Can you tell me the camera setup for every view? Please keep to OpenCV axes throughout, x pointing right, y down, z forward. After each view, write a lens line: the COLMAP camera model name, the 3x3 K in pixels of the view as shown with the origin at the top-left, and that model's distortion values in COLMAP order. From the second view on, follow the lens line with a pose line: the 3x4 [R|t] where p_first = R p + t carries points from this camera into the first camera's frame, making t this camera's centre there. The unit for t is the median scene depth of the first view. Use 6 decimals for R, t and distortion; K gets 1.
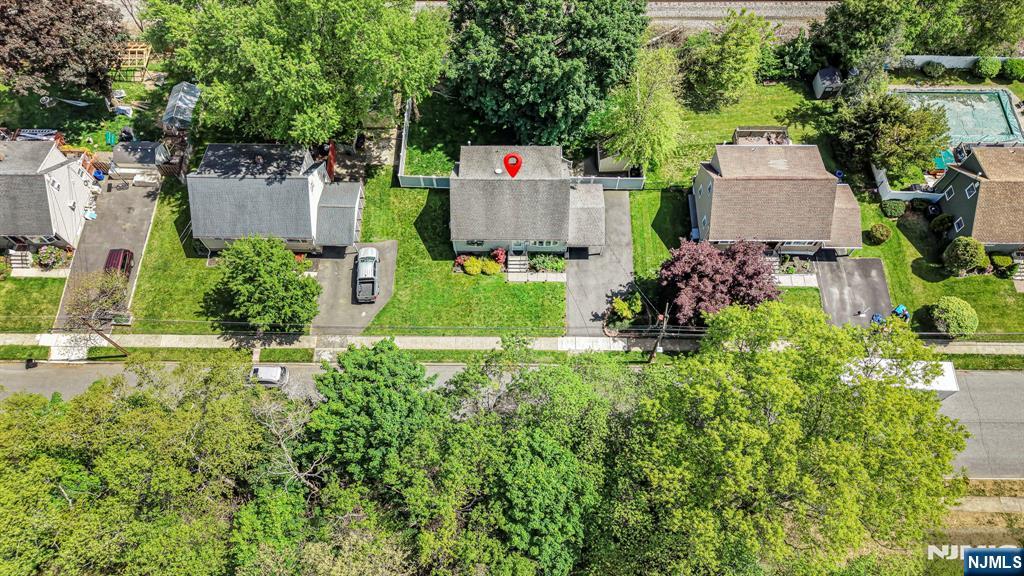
lens RADIAL K [[678.1, 0, 498.0], [0, 678.1, 294.0], [0, 0, 1]] dist [0.031880, -0.047405]
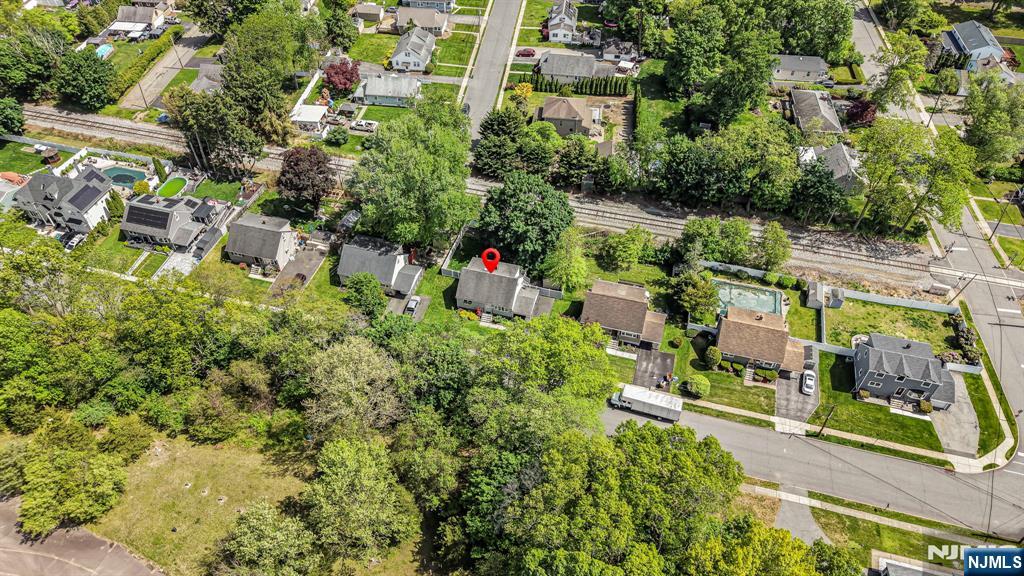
lens RADIAL K [[678.1, 0, 498.0], [0, 678.1, 294.0], [0, 0, 1]] dist [0.031880, -0.047405]
pose [[0.965925, 0.192551, -0.172952, 0.378979], [-0.236426, 0.928328, -0.286898, 0.435890], [0.105314, 0.318012, 0.942219, -0.842155]]
